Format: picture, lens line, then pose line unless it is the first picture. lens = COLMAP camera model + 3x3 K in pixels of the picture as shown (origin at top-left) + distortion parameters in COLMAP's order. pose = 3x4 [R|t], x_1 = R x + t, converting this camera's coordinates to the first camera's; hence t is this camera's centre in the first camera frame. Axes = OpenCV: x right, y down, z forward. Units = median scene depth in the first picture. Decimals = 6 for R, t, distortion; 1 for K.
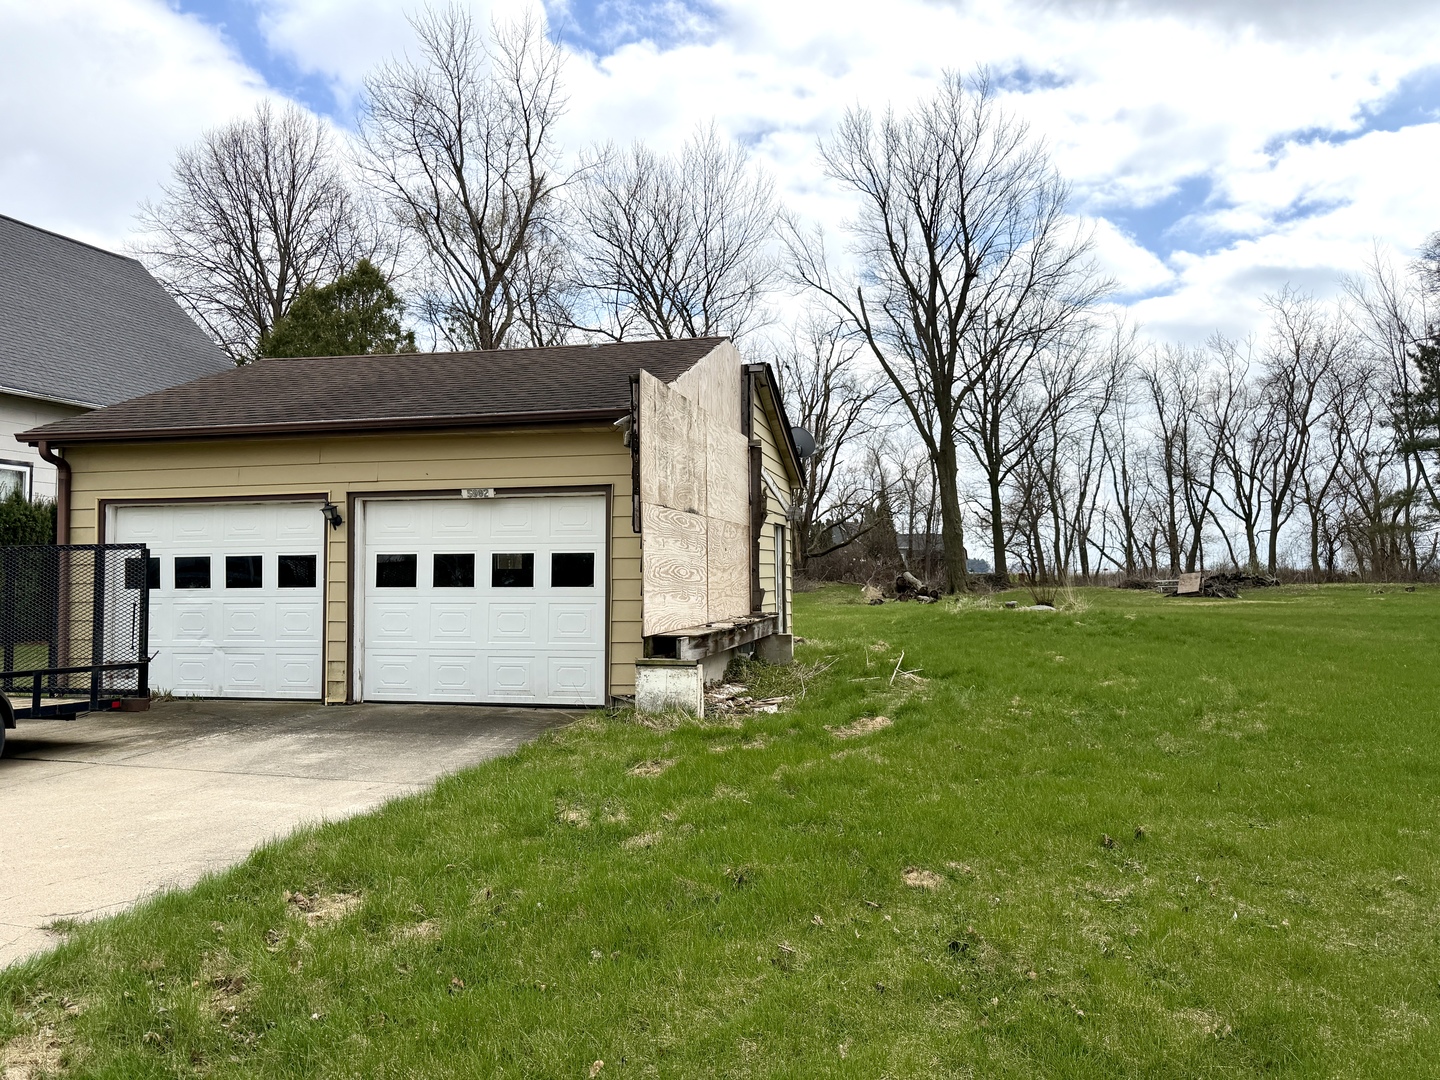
lens RADIAL K [[1010.8, 0, 720.0], [0, 1010.8, 540.0], [0, 0, 1]] dist [0.097976, -0.166968]
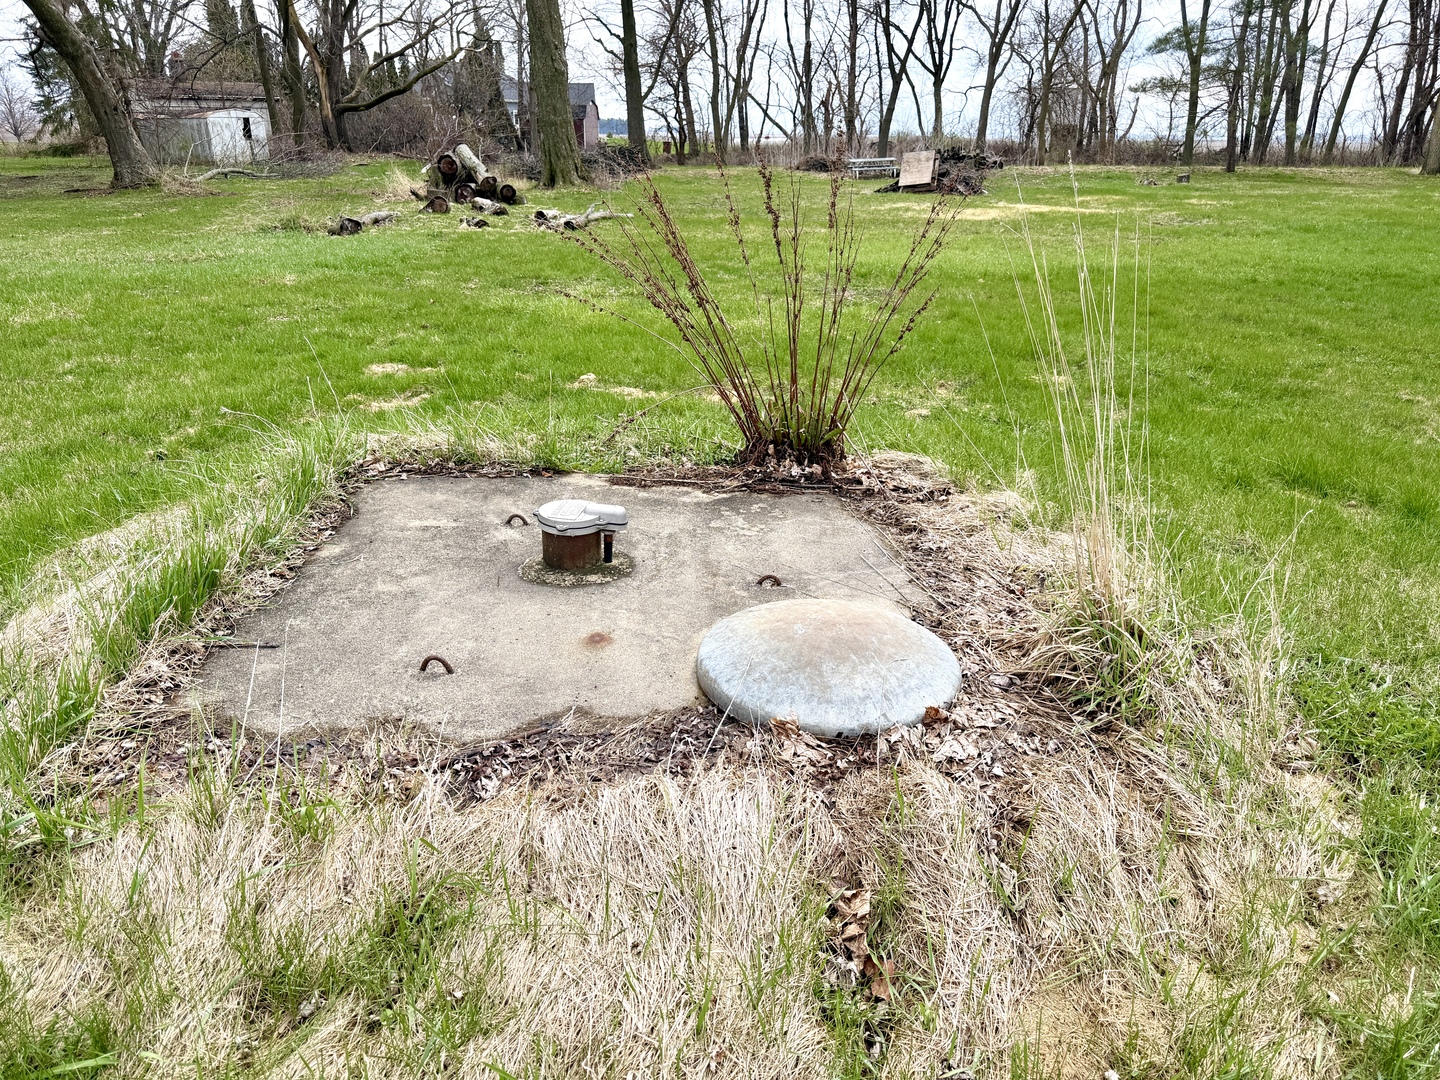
lens RADIAL K [[1010.8, 0, 720.0], [0, 1010.8, 540.0], [0, 0, 1]] dist [0.097976, -0.166968]
pose [[0.943763, -0.107075, 0.312805, 0.154032], [-0.026890, 0.918113, 0.395405, 0.007382], [-0.329529, -0.381580, 0.863602, 0.521028]]
